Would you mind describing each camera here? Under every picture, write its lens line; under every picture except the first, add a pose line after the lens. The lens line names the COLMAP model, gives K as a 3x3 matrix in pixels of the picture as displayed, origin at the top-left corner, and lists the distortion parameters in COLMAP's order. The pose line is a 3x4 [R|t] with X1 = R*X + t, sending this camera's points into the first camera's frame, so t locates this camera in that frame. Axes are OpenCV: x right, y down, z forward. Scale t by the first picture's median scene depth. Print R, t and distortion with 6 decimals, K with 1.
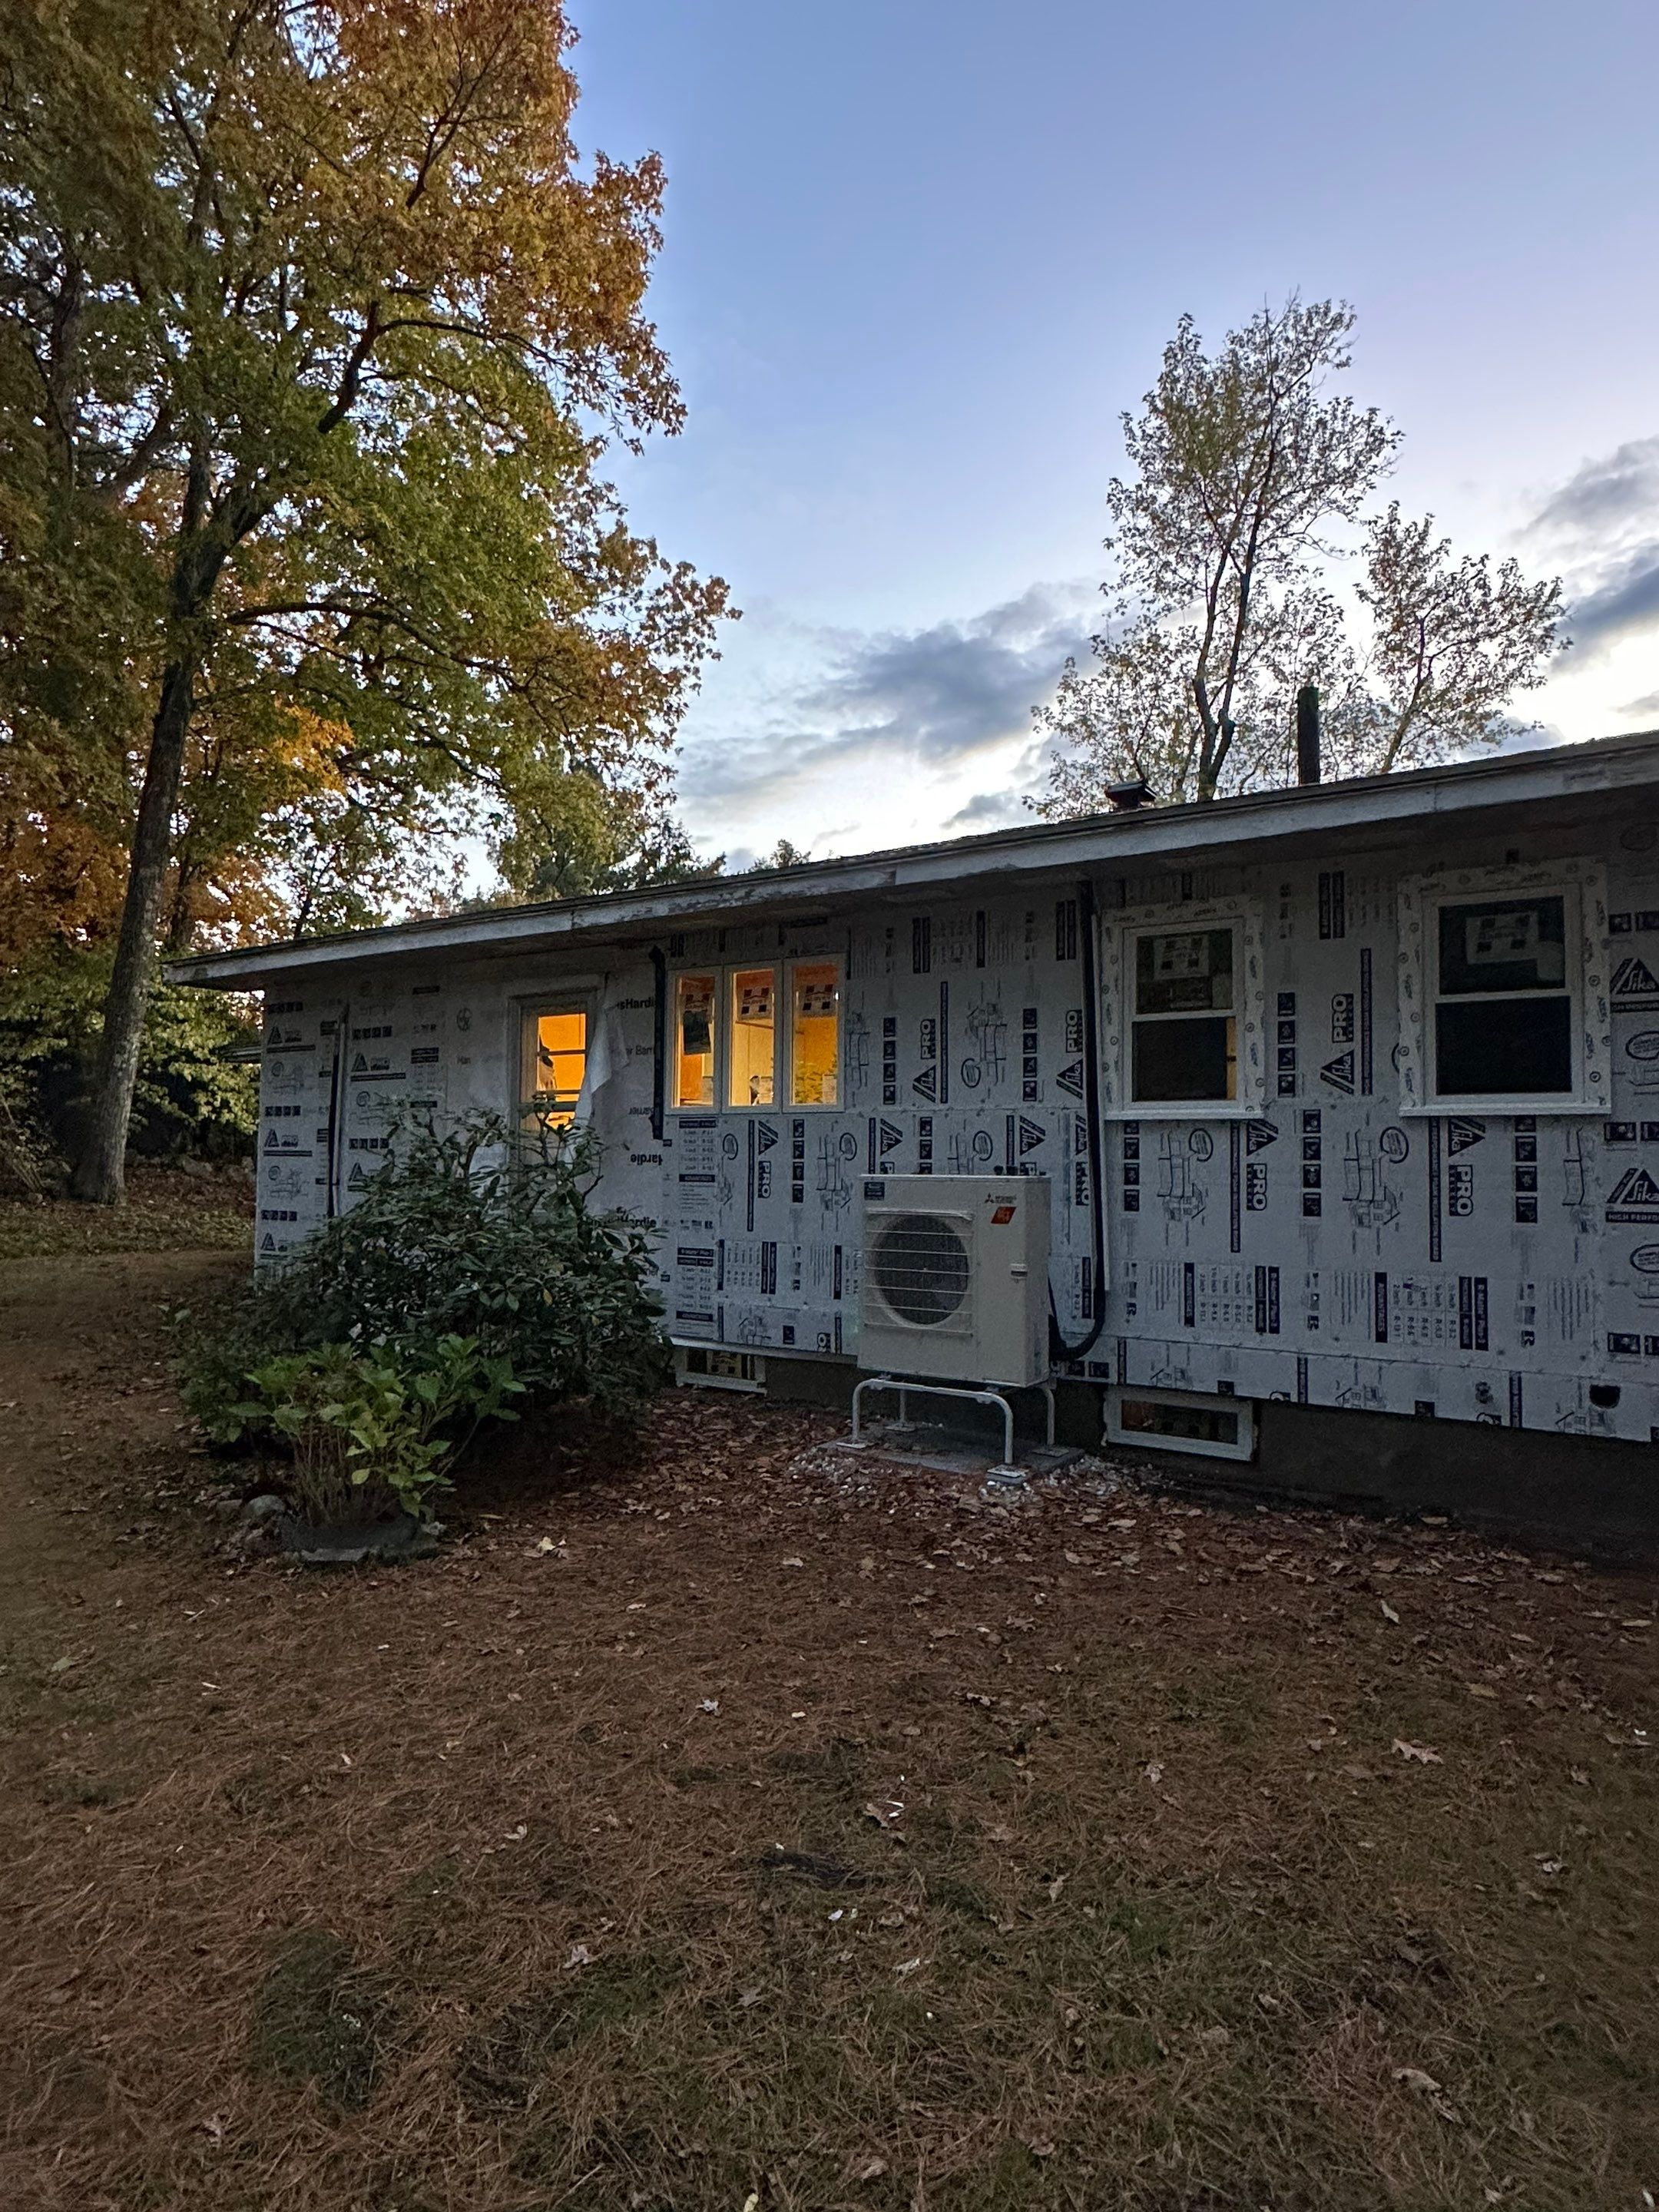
lens RADIAL K [[1171.7, 0, 850.5], [0, 1171.7, 1108.1], [0, 0, 1]] dist [0.005960, 0.000291]
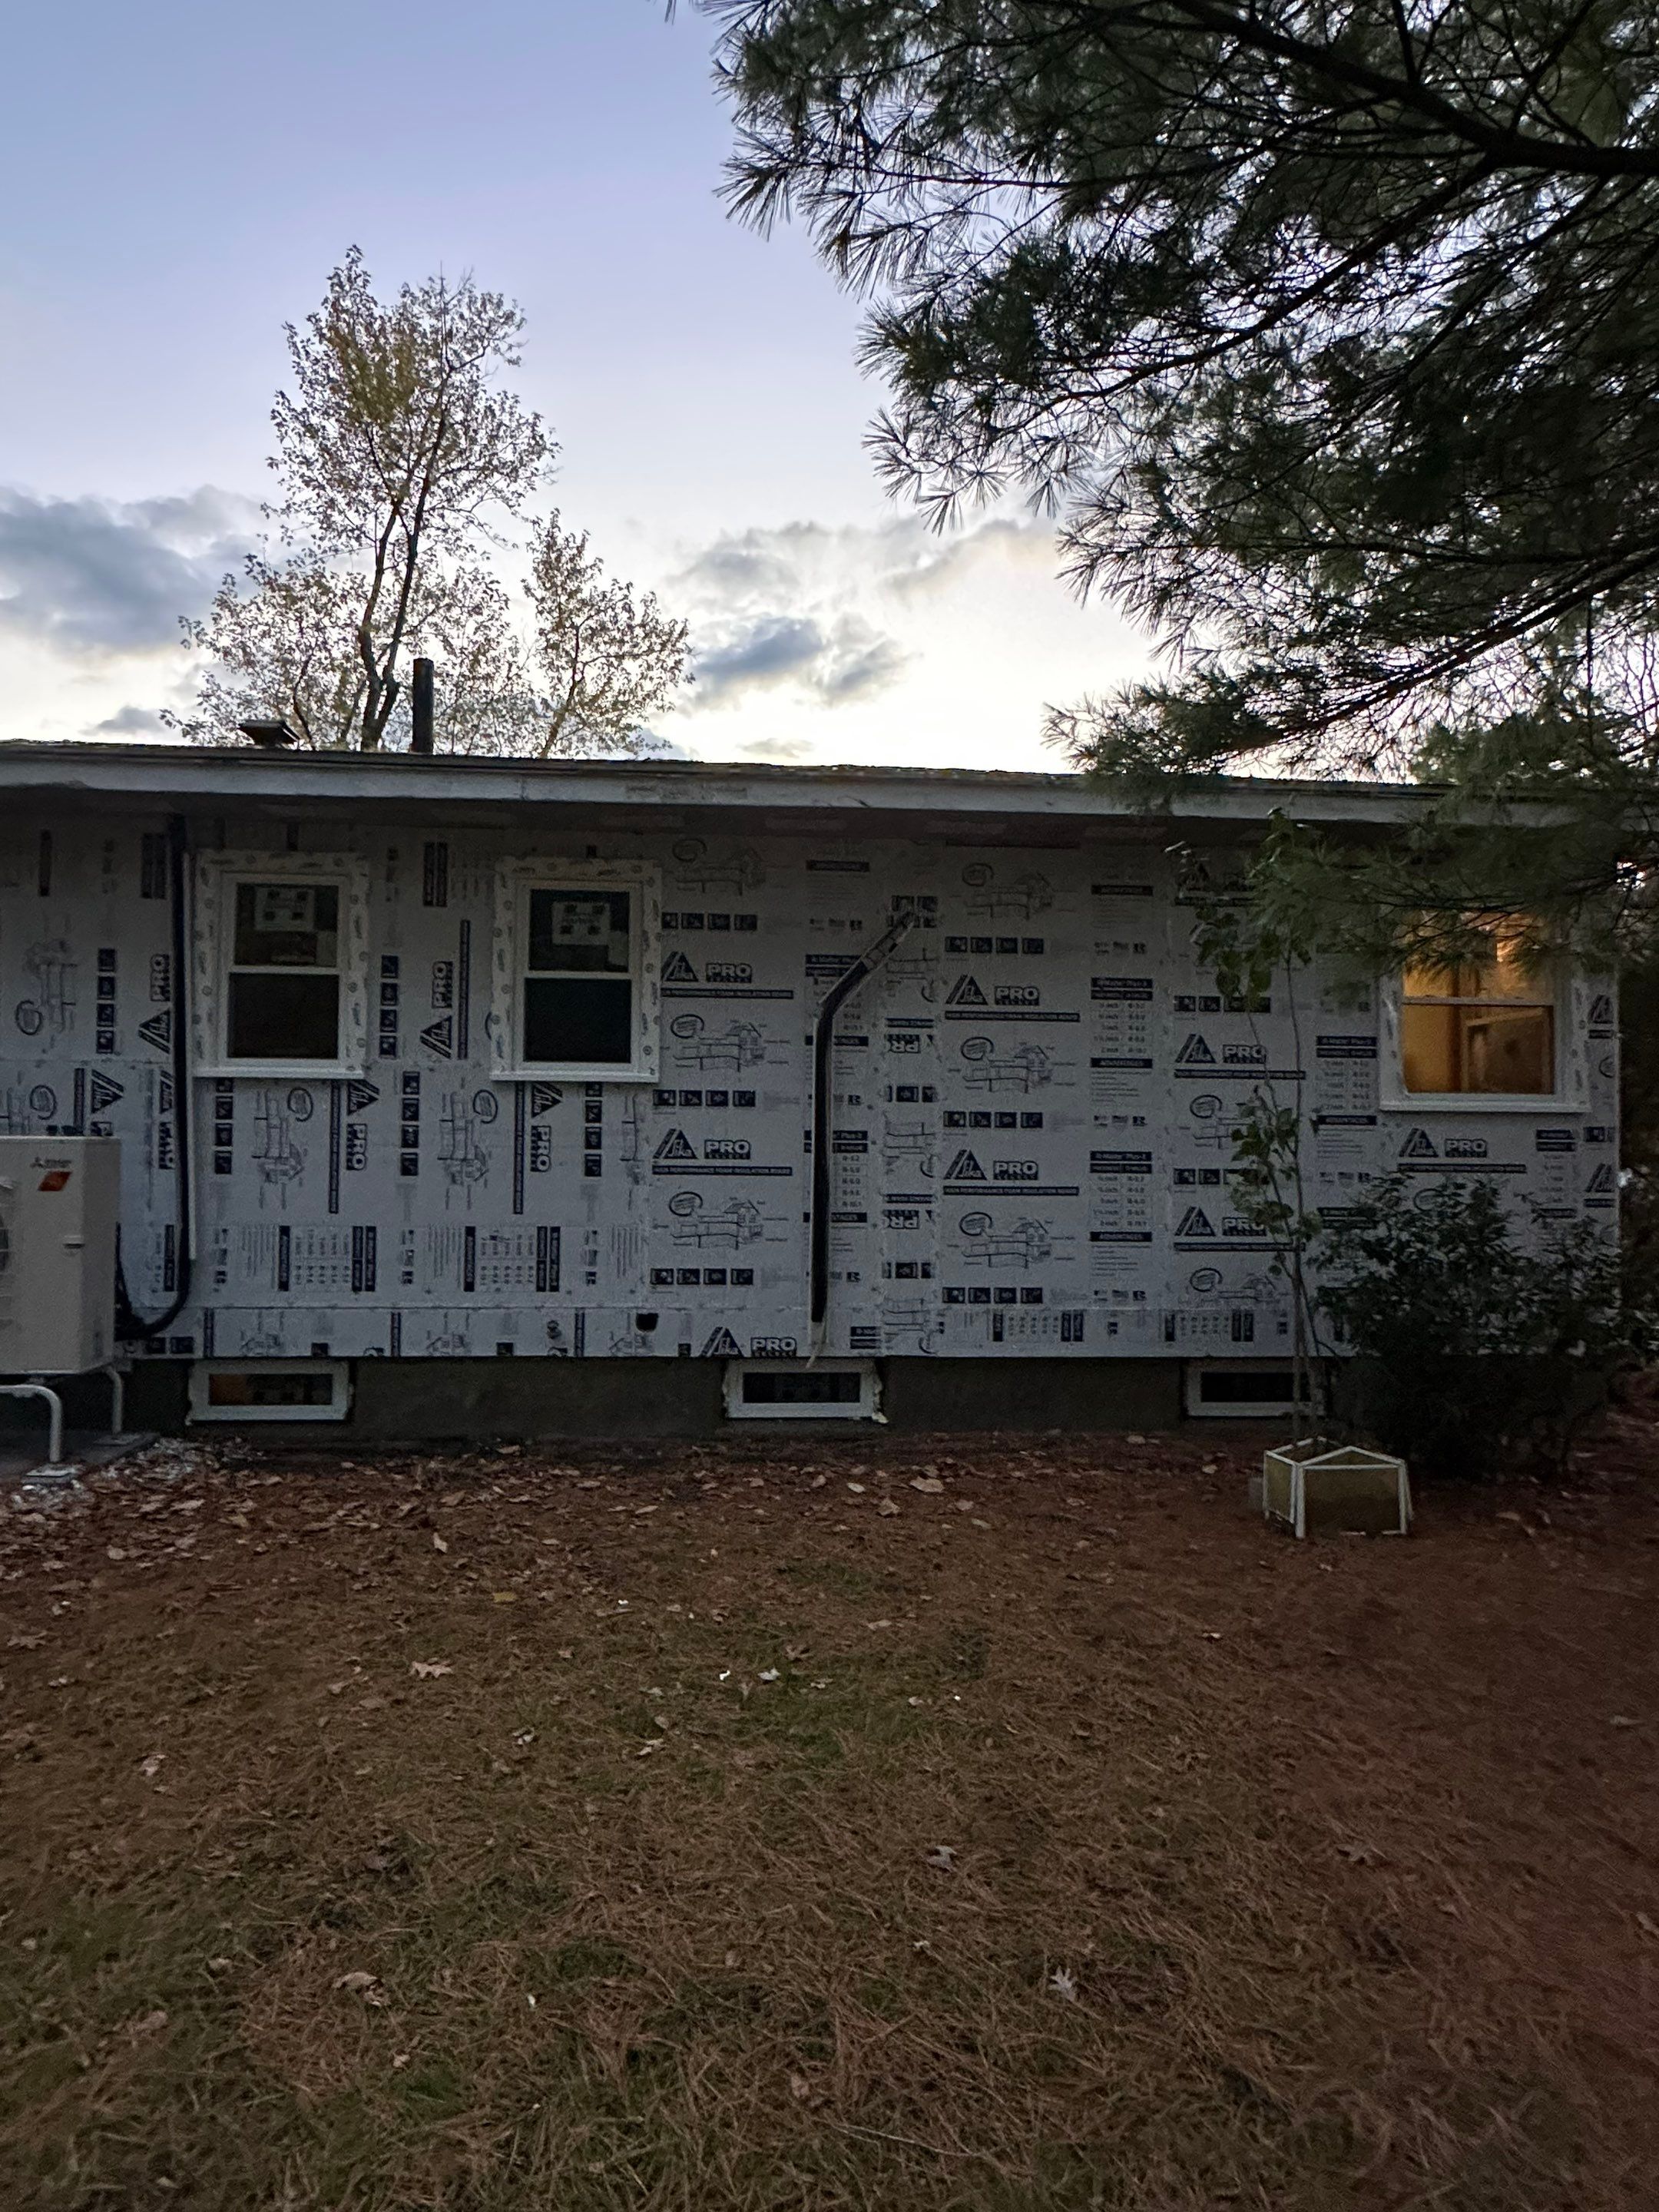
lens RADIAL K [[1171.7, 0, 760.0], [0, 1171.7, 1103.8], [0, 0, 1]] dist [0.005960, 0.000291]
pose [[0.822009, 0.013335, 0.569319, 0.058565], [-0.029597, 0.999375, 0.019326, 0.000555], [-0.568705, -0.032737, 0.821890, -0.019557]]
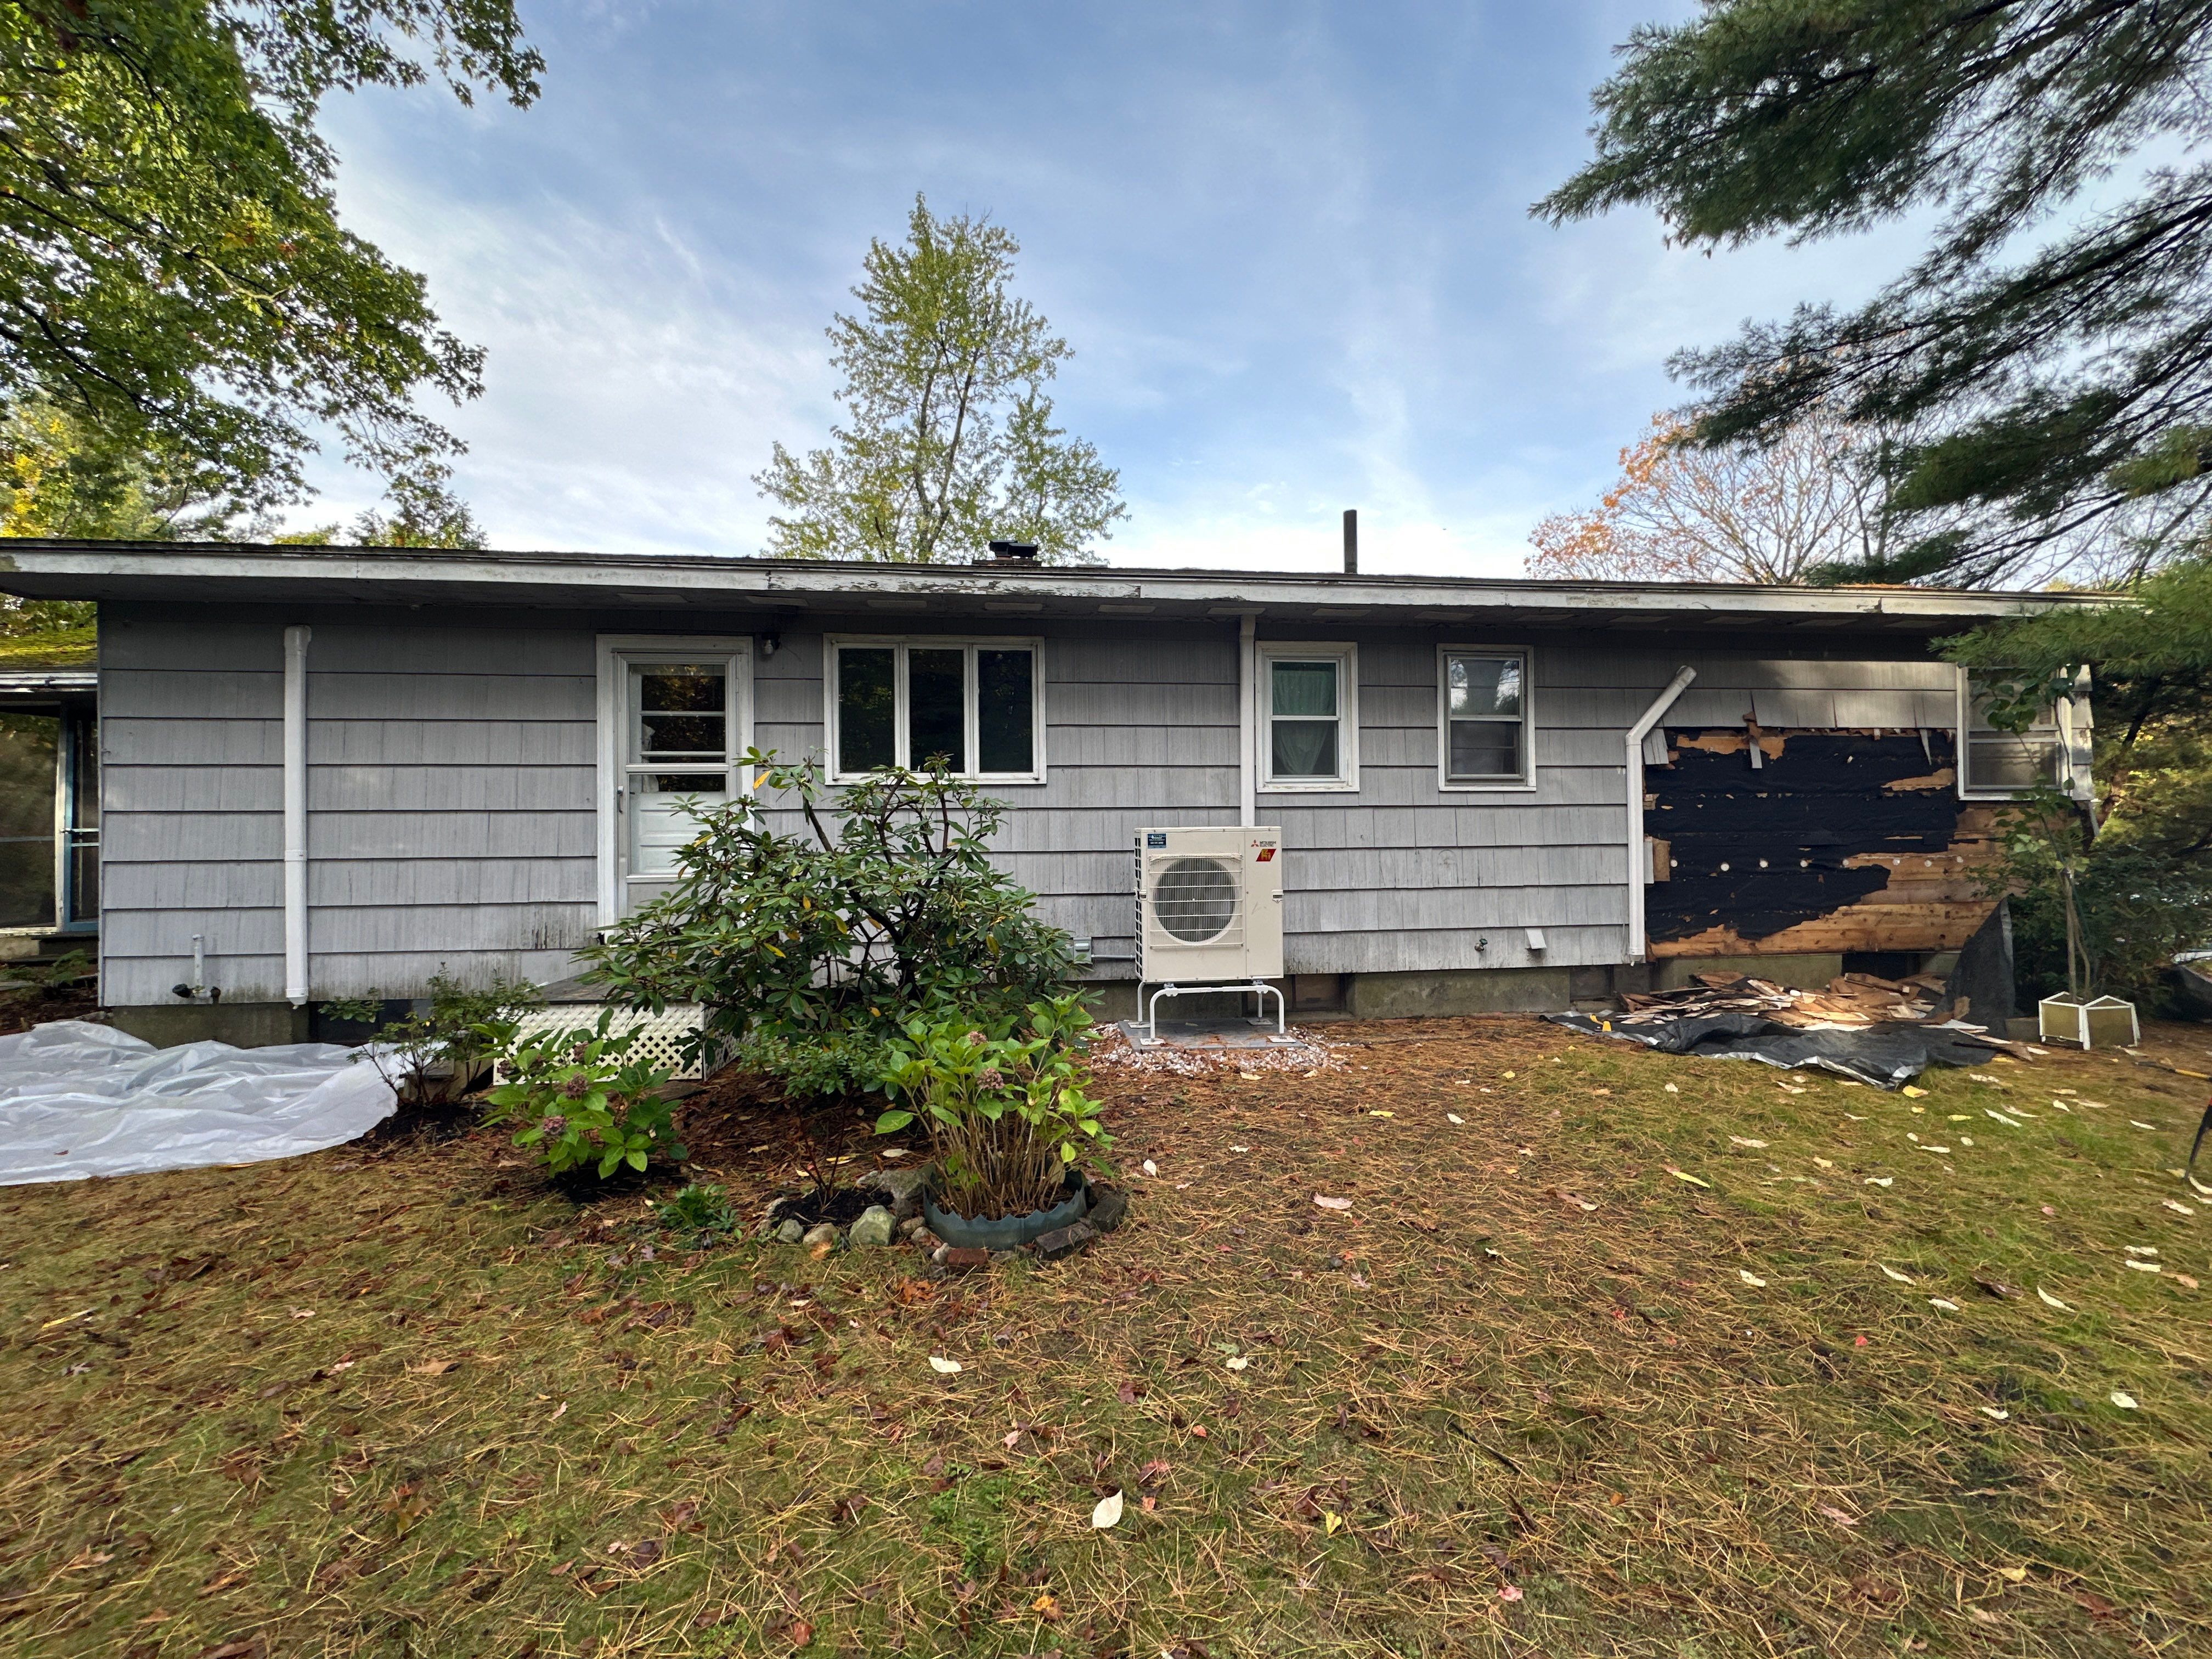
lens RADIAL K [[832.0, 0, 1110.1], [0, 832.0, 822.2], [0, 0, 1]] dist [-0.001632, -0.000146]
pose [[0.788531, -0.013480, 0.614847, -0.567933], [-0.014865, 0.999050, 0.040966, 0.014768], [-0.614815, -0.041443, 0.787582, 0.326770]]
